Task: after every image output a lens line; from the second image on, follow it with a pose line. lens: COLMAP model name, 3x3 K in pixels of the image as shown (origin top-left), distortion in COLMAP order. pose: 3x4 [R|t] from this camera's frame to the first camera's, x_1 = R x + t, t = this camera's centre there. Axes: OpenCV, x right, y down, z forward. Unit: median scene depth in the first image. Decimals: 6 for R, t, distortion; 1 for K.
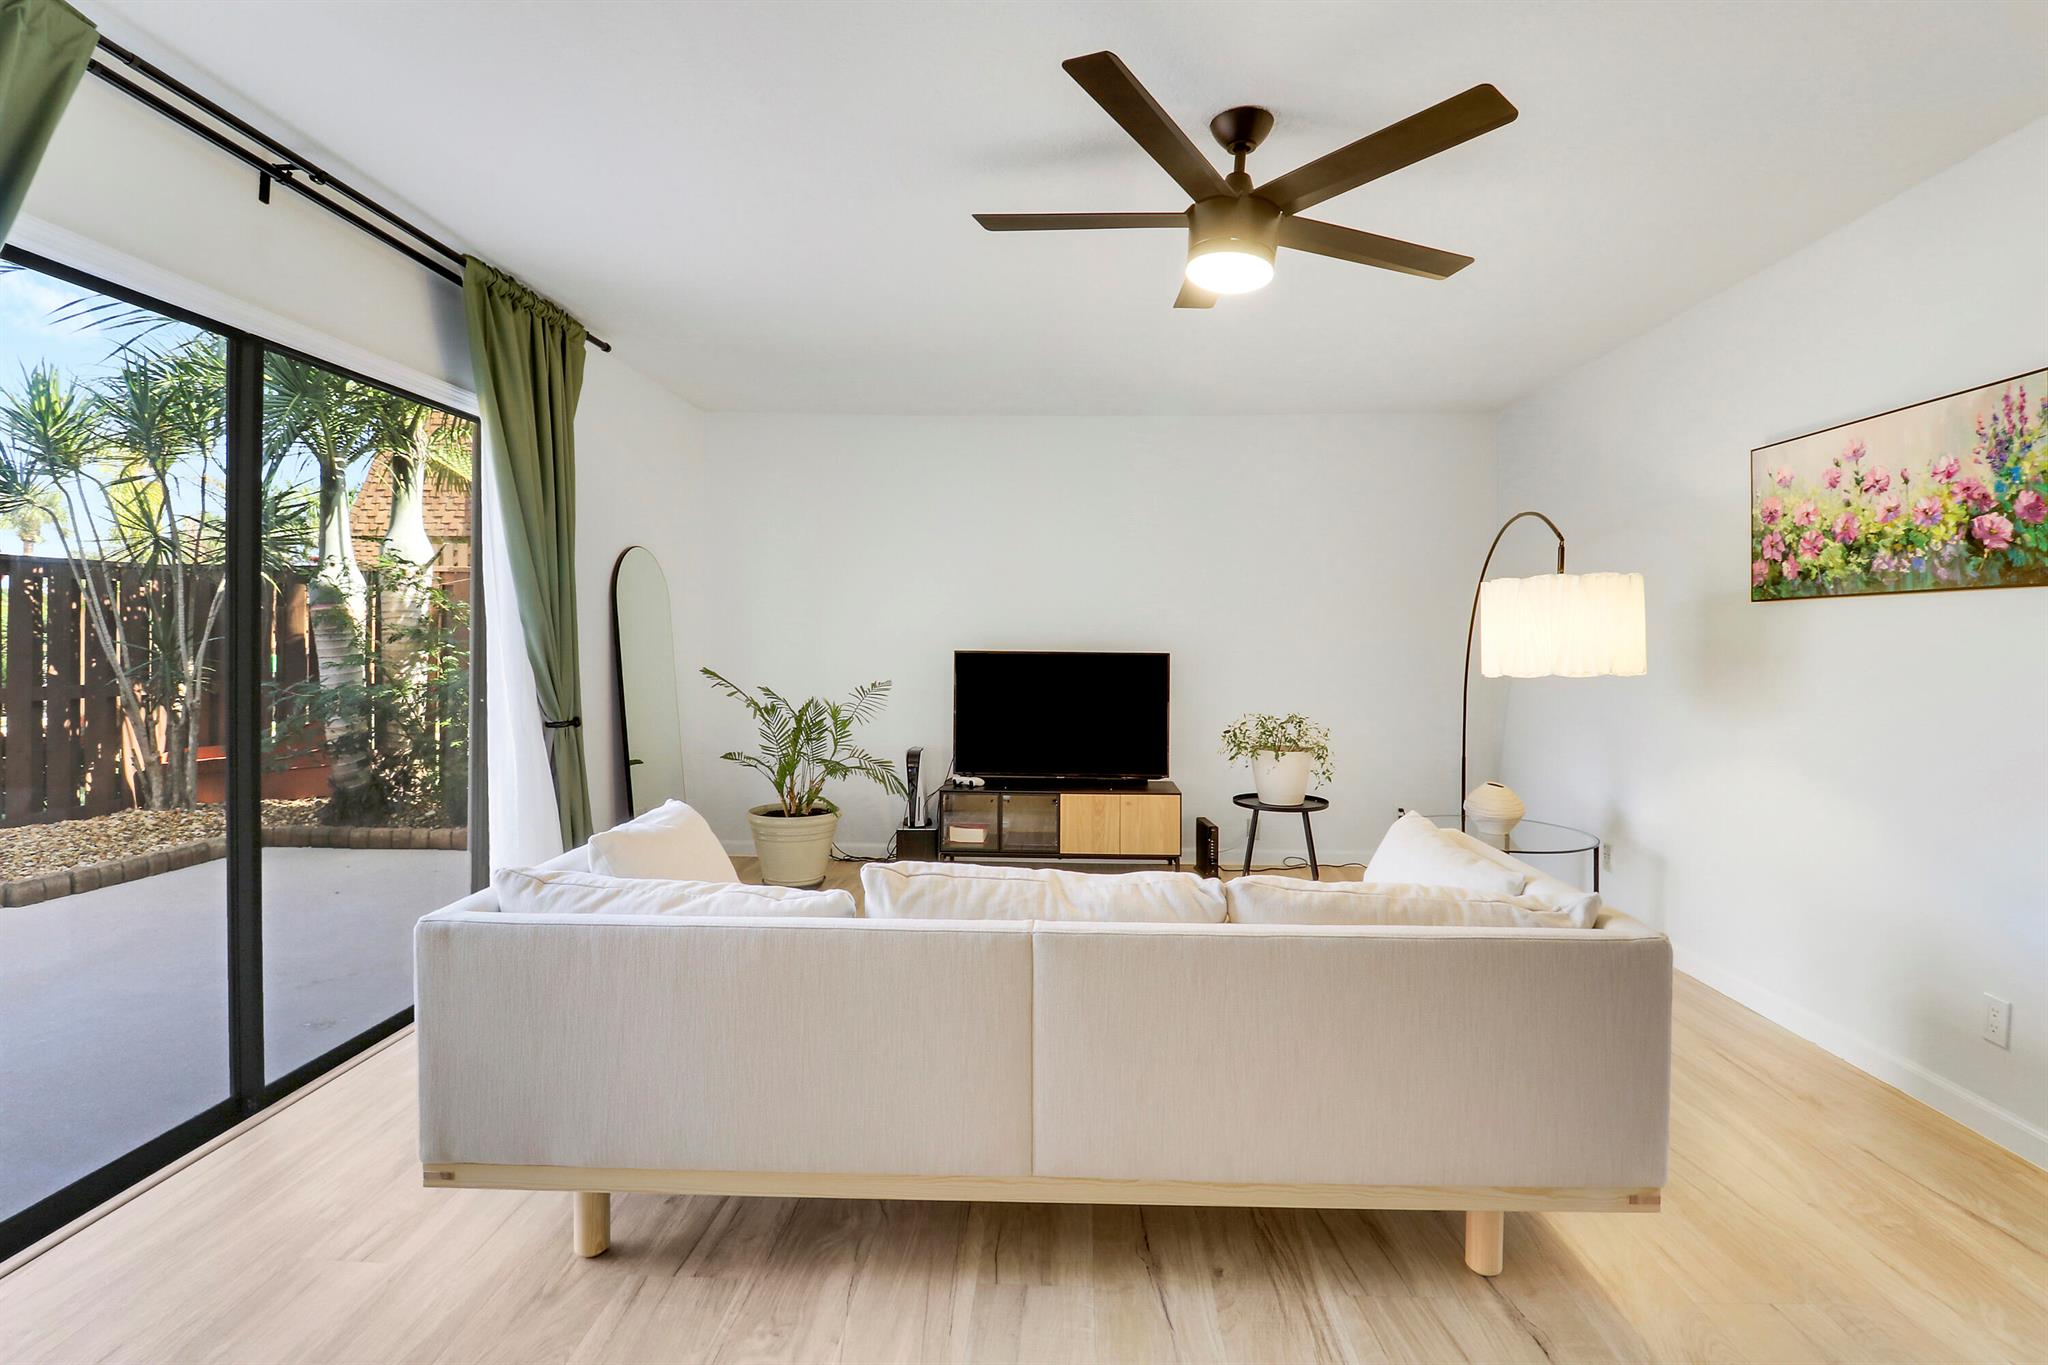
lens RADIAL K [[978.6, 0, 1063.5], [0, 978.6, 659.6], [0, 0, 1]] dist [-0.001701, -0.017028]
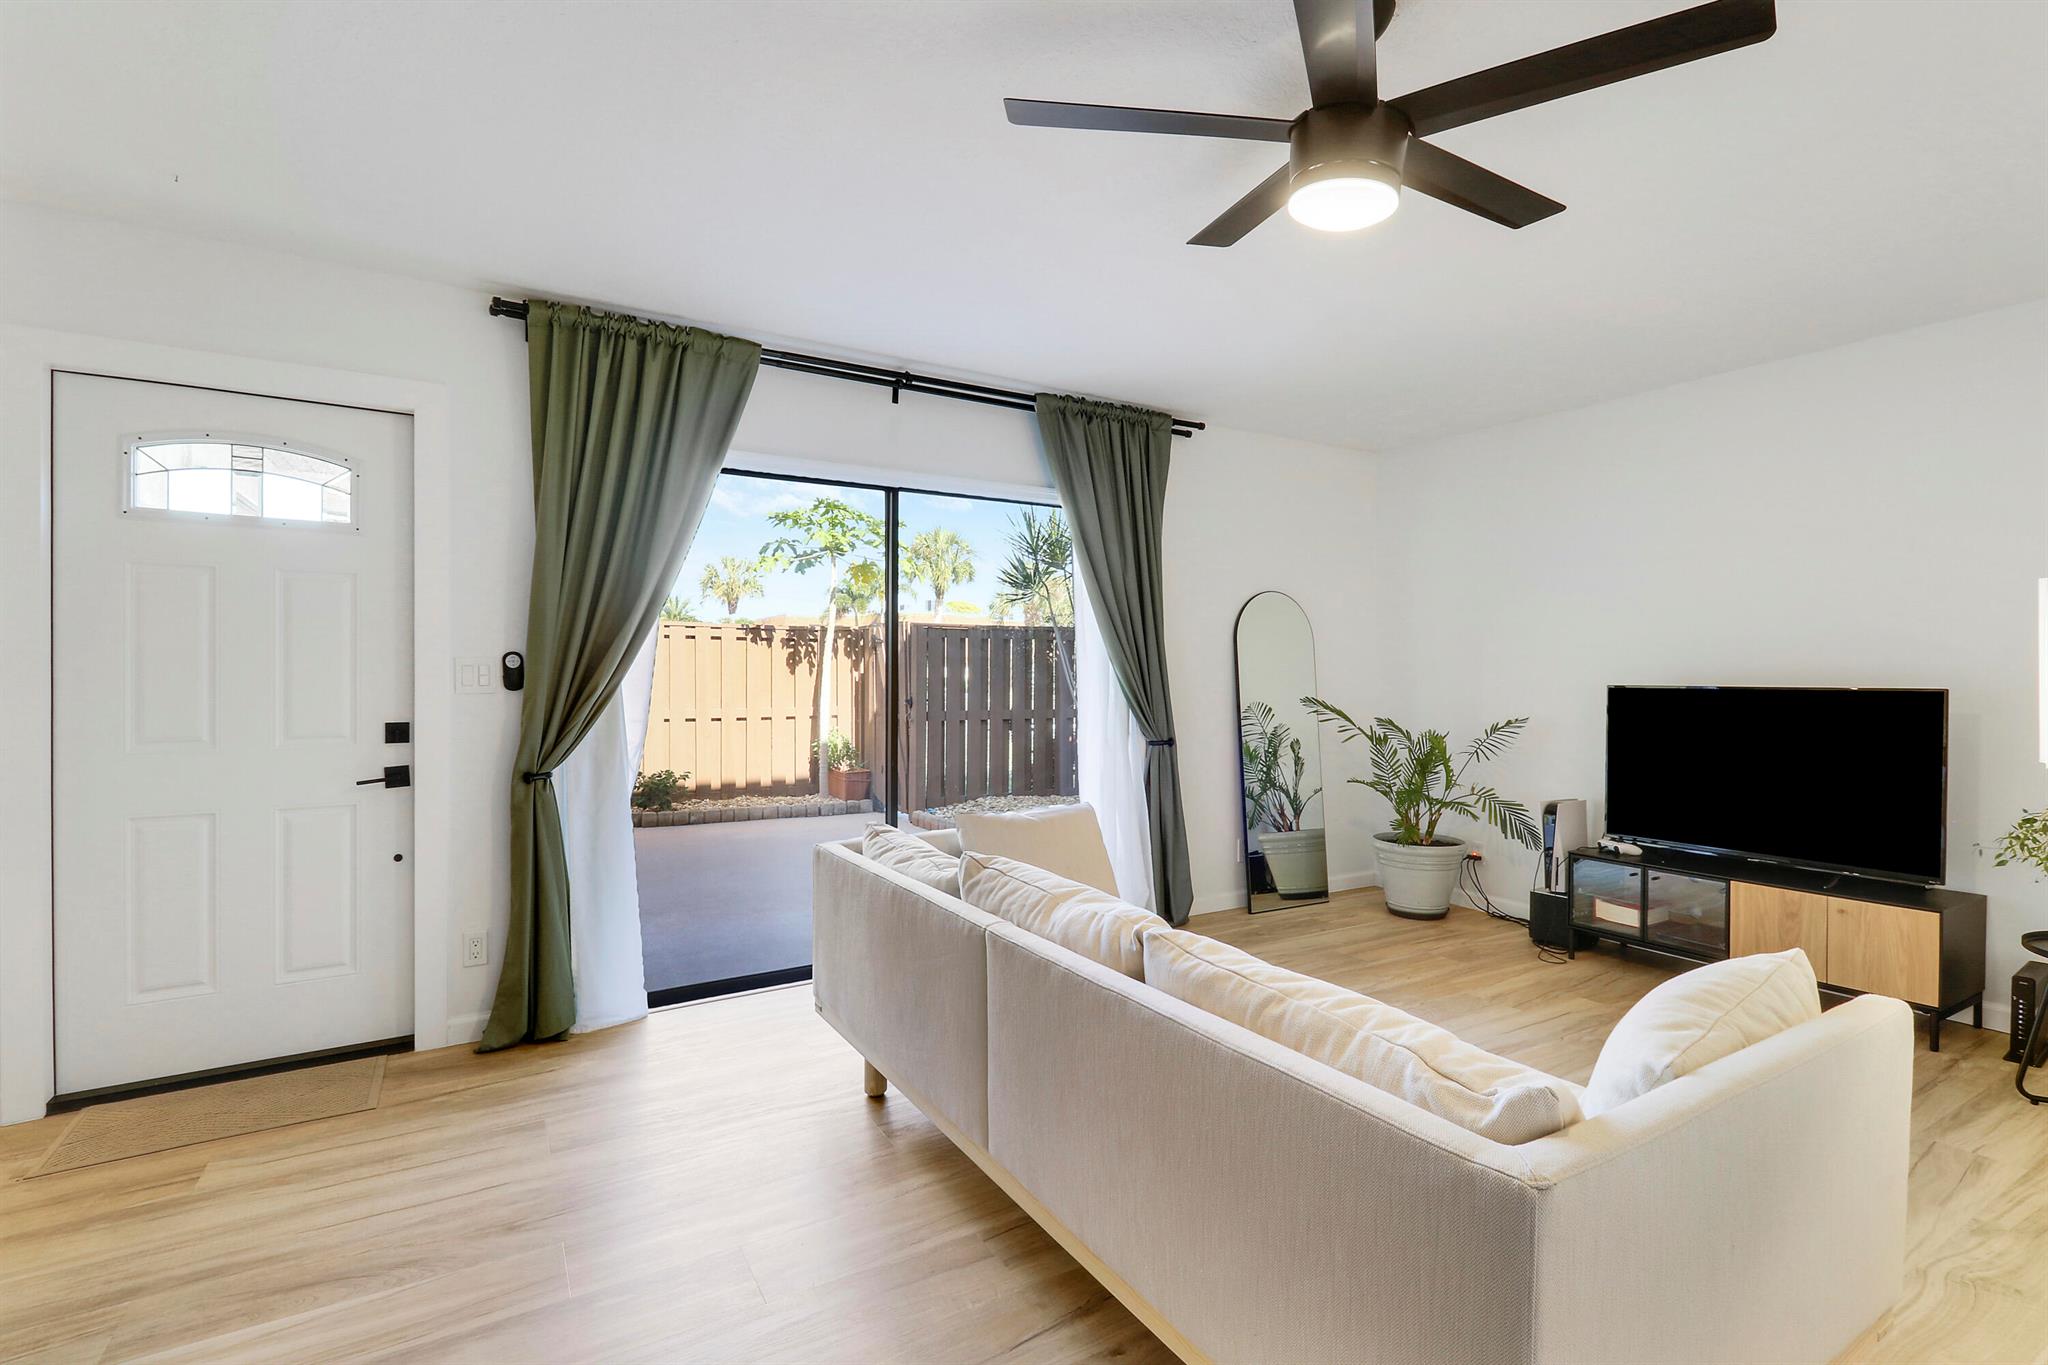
lens RADIAL K [[967.0, 0, 1024.0], [0, 967.0, 682.5], [0, 0, 1]] dist [-0.001844, -0.000078]
pose [[0.532396, -0.002505, -0.846491, 0.374227], [-0.013824, 0.999837, -0.011654, 0.005710], [0.846382, 0.017907, 0.532275, 0.184461]]
